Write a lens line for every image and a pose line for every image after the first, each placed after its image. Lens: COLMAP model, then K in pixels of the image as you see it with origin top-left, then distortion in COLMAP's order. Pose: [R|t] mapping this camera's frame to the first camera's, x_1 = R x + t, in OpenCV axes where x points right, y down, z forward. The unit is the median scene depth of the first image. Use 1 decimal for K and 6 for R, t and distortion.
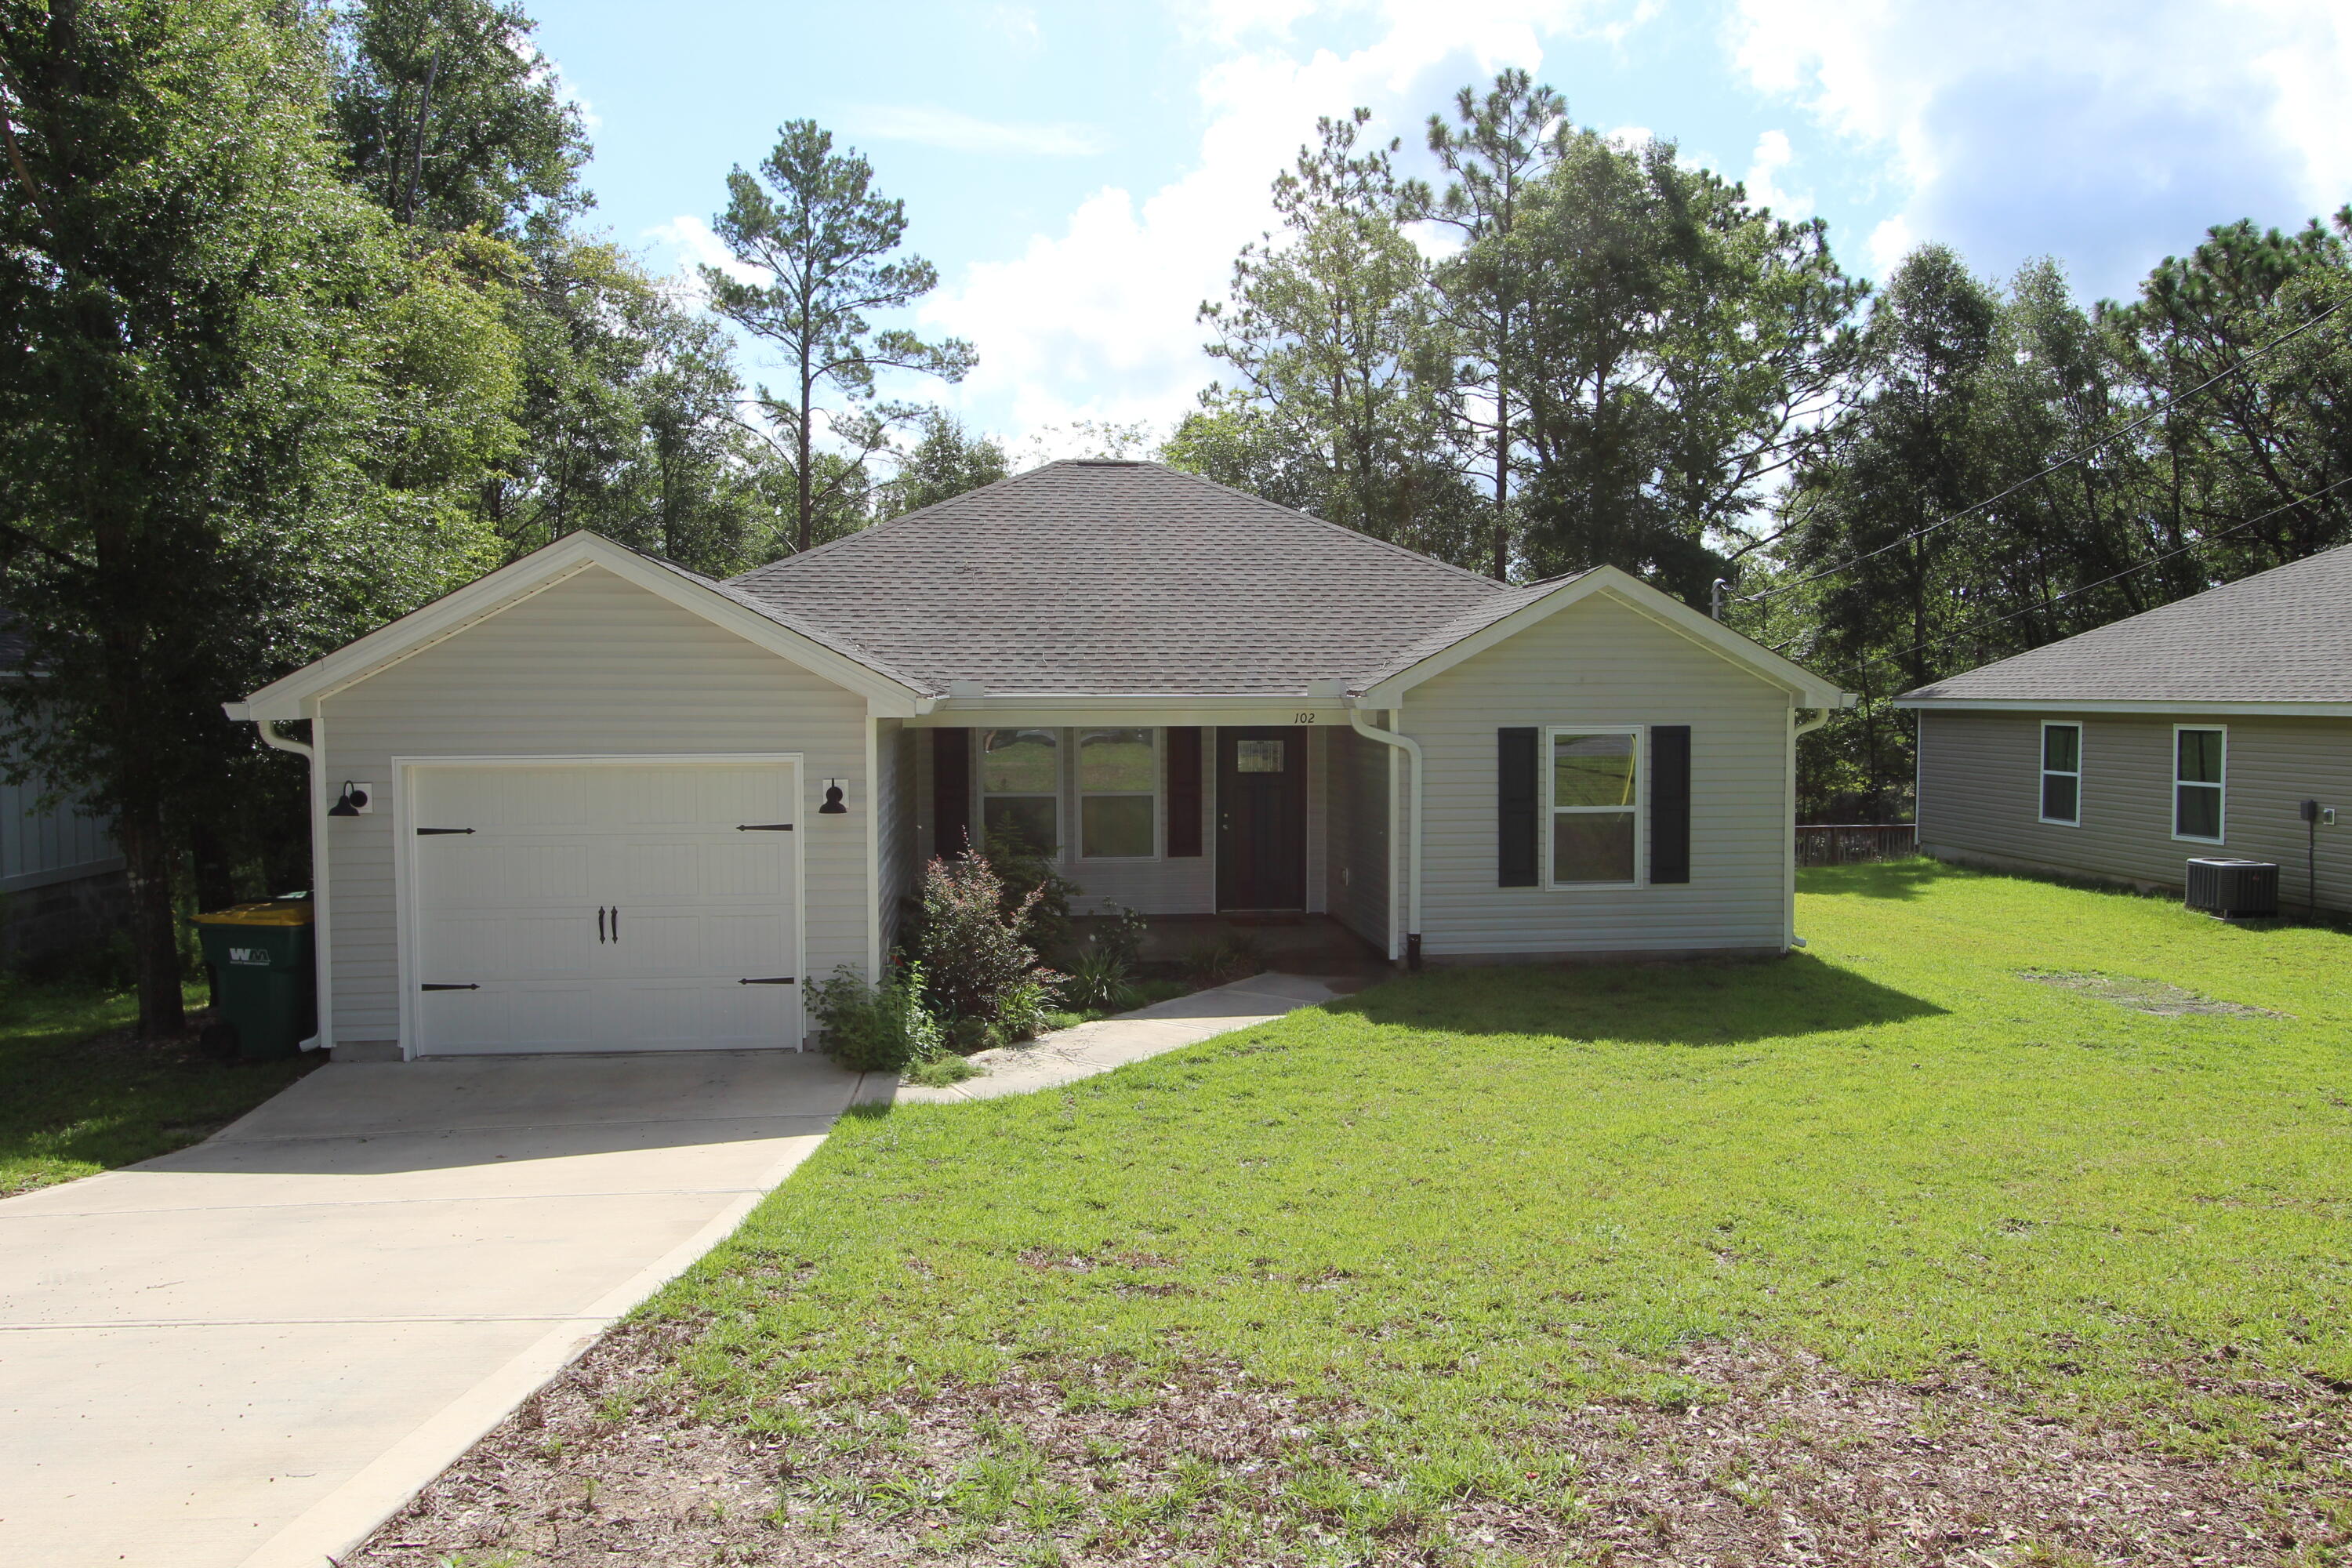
lens RADIAL K [[1650.4, 0, 1161.1], [0, 1650.4, 781.4], [0, 0, 1]] dist [0.000890, 0.003645]
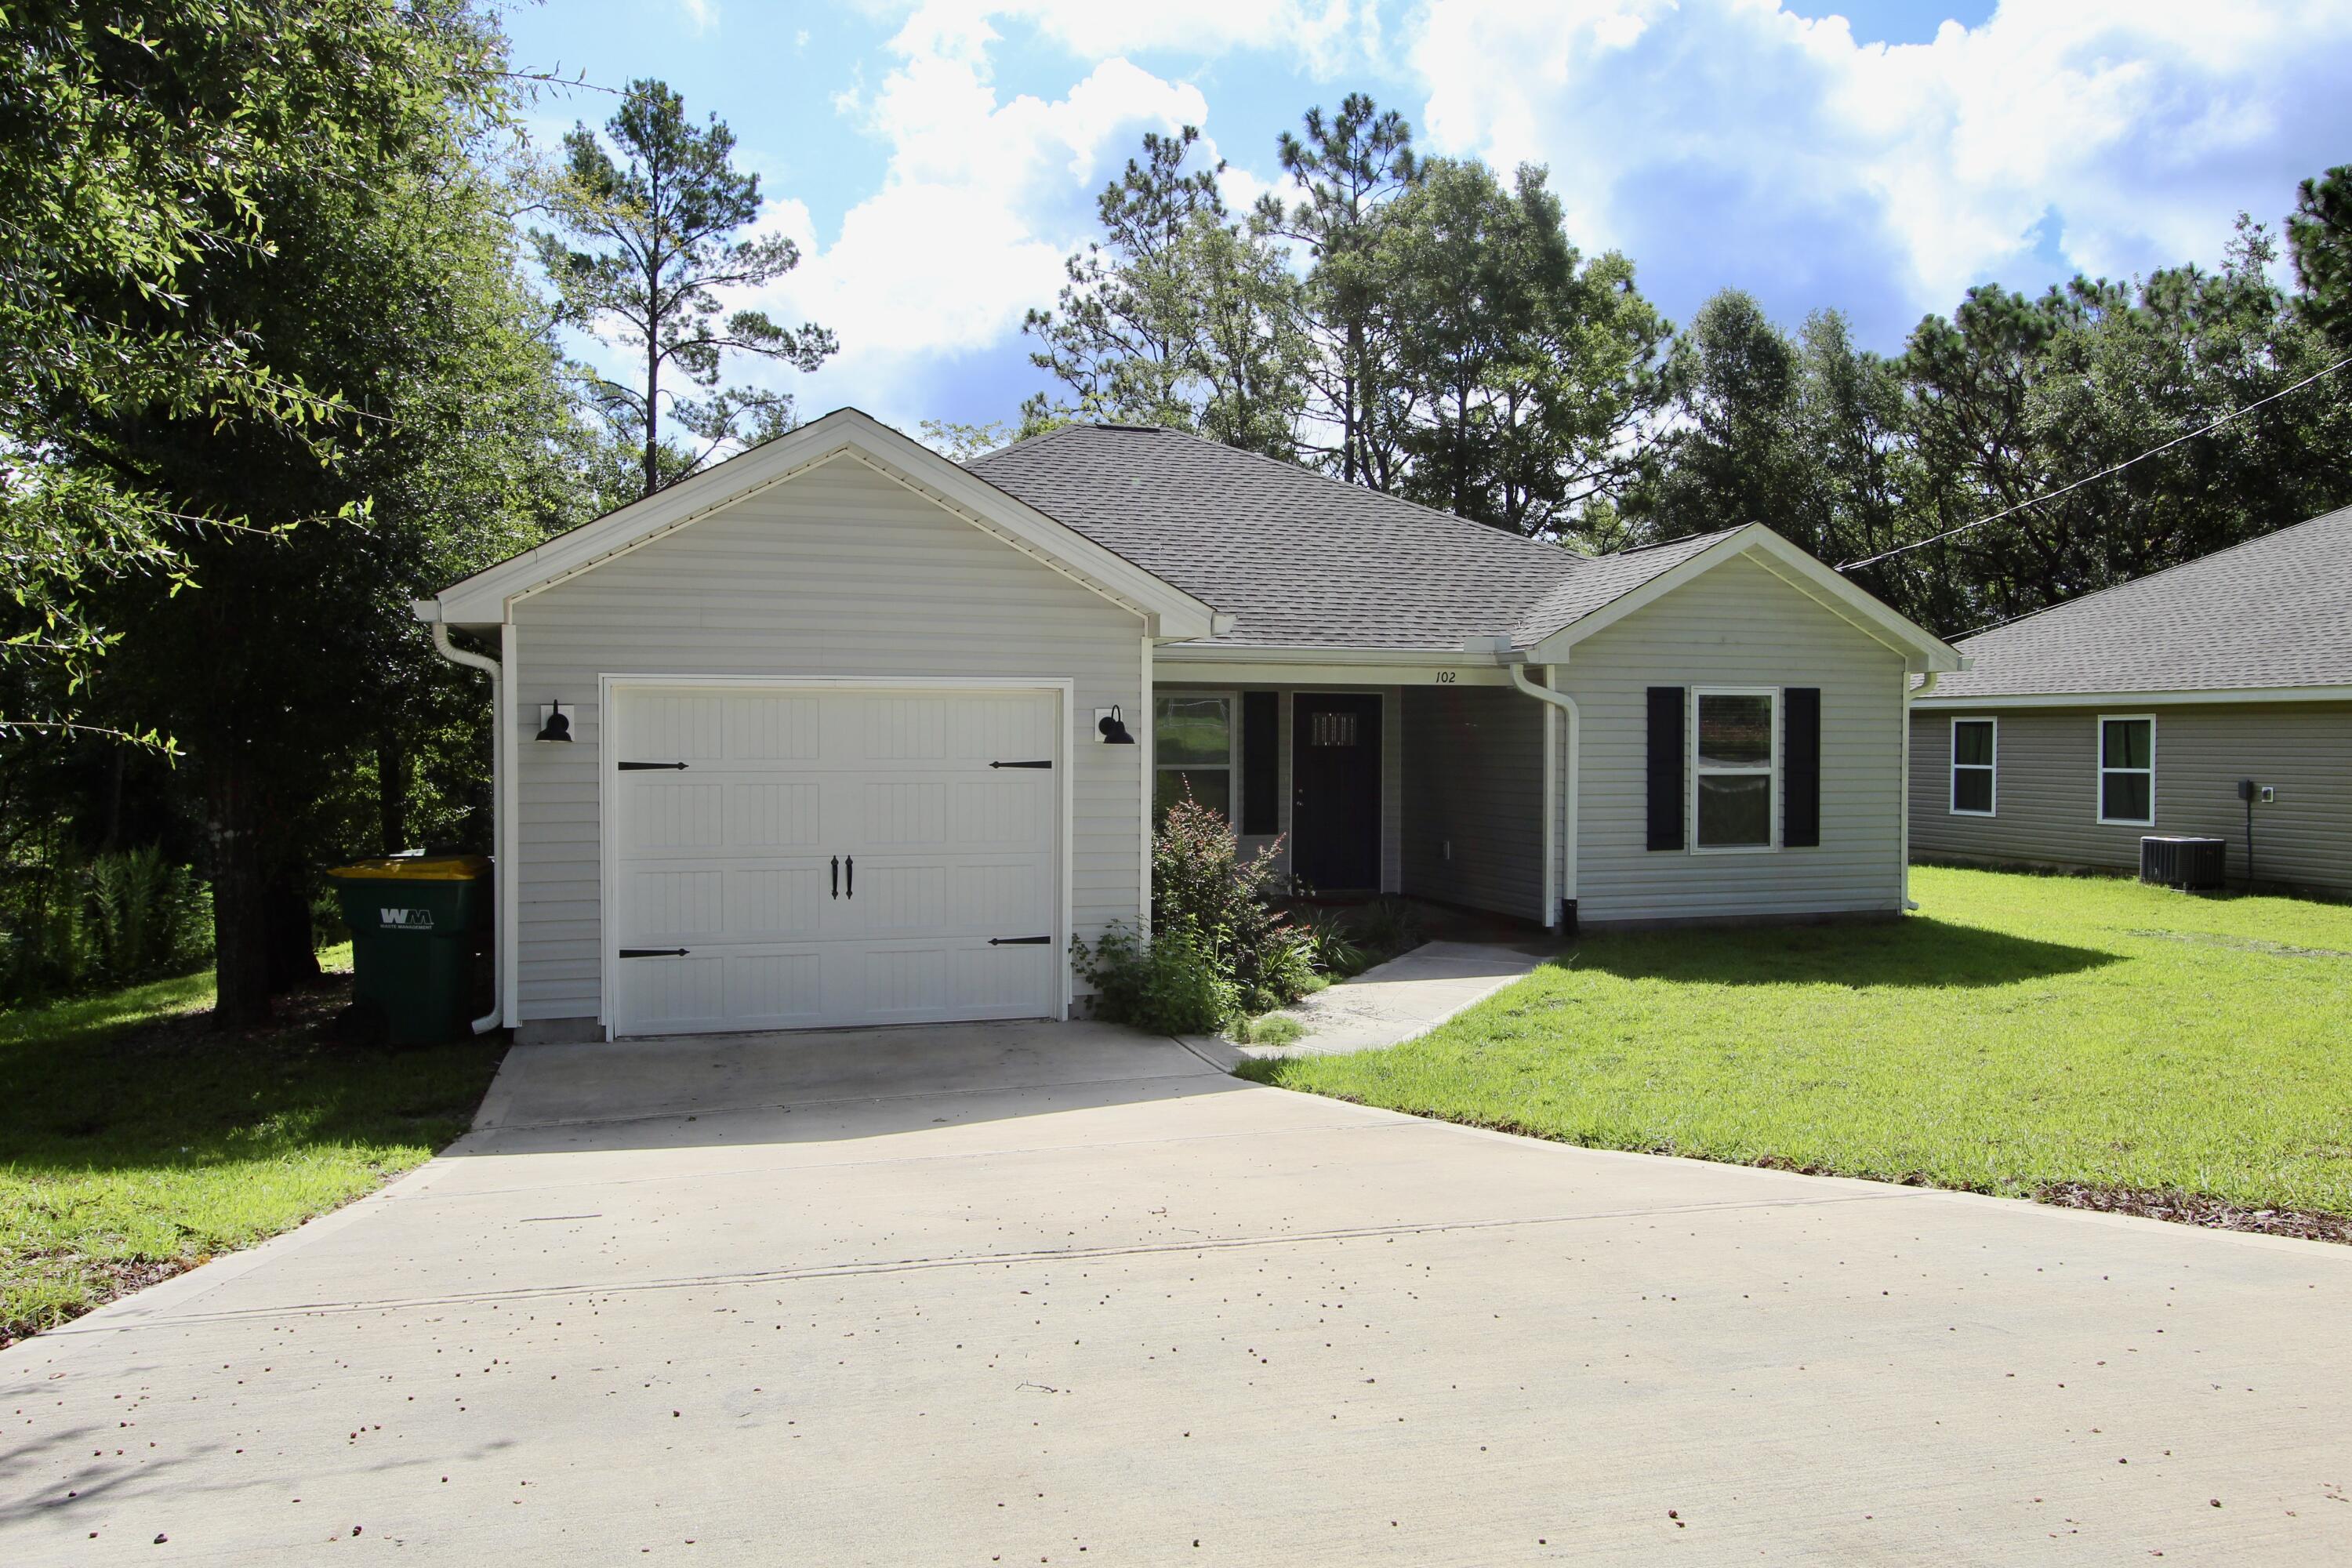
lens RADIAL K [[1650.4, 0, 1183.2], [0, 1650.4, 782.4], [0, 0, 1]] dist [0.000890, 0.003645]
pose [[0.981603, -0.000412, 0.190932, -0.101941], [0.005074, 0.999701, -0.023929, 0.018590], [-0.190865, 0.024457, 0.981312, 0.039446]]
